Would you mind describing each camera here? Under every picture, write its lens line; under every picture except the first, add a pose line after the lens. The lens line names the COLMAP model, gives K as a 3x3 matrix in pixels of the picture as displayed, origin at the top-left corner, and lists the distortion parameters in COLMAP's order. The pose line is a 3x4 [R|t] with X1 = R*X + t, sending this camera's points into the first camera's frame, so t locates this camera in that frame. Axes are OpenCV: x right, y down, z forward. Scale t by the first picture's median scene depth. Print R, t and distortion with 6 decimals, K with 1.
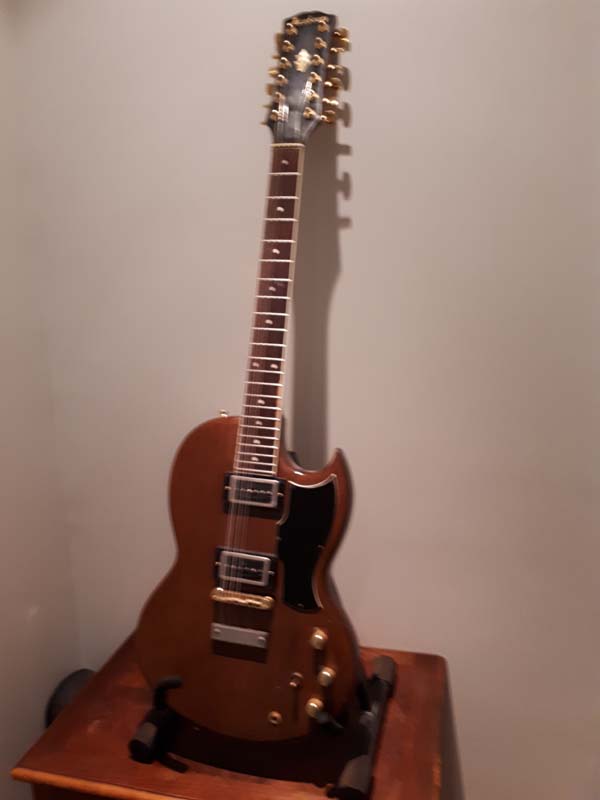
lens RADIAL K [[651.9, 0, 297.1], [0, 651.9, 396.3], [0, 0, 1]] dist [0.051244, -0.097326]
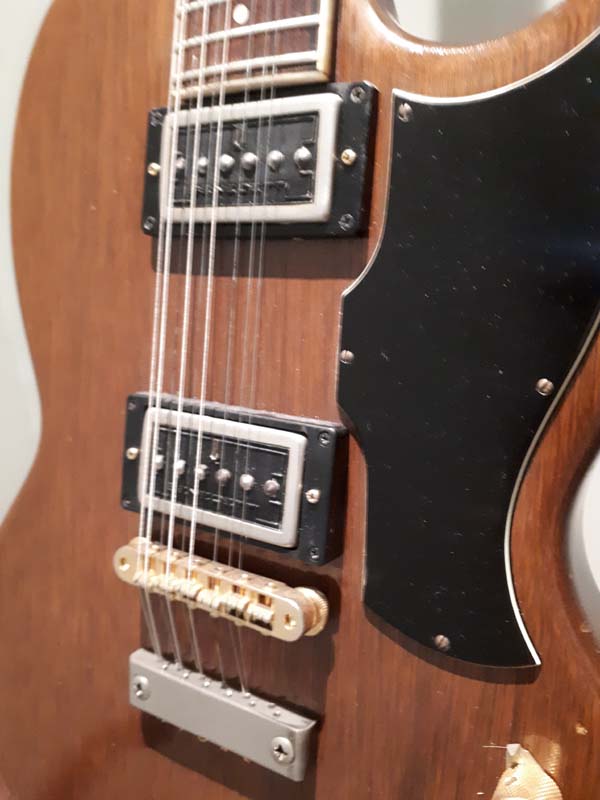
lens RADIAL K [[651.9, 0, 300.0], [0, 651.9, 396.1], [0, 0, 1]] dist [0.051244, -0.097326]
pose [[0.965171, 0.008121, -0.261493, 0.016667], [0.028458, 0.990328, 0.135795, 0.199056], [0.260067, -0.138507, 0.955605, 0.765864]]
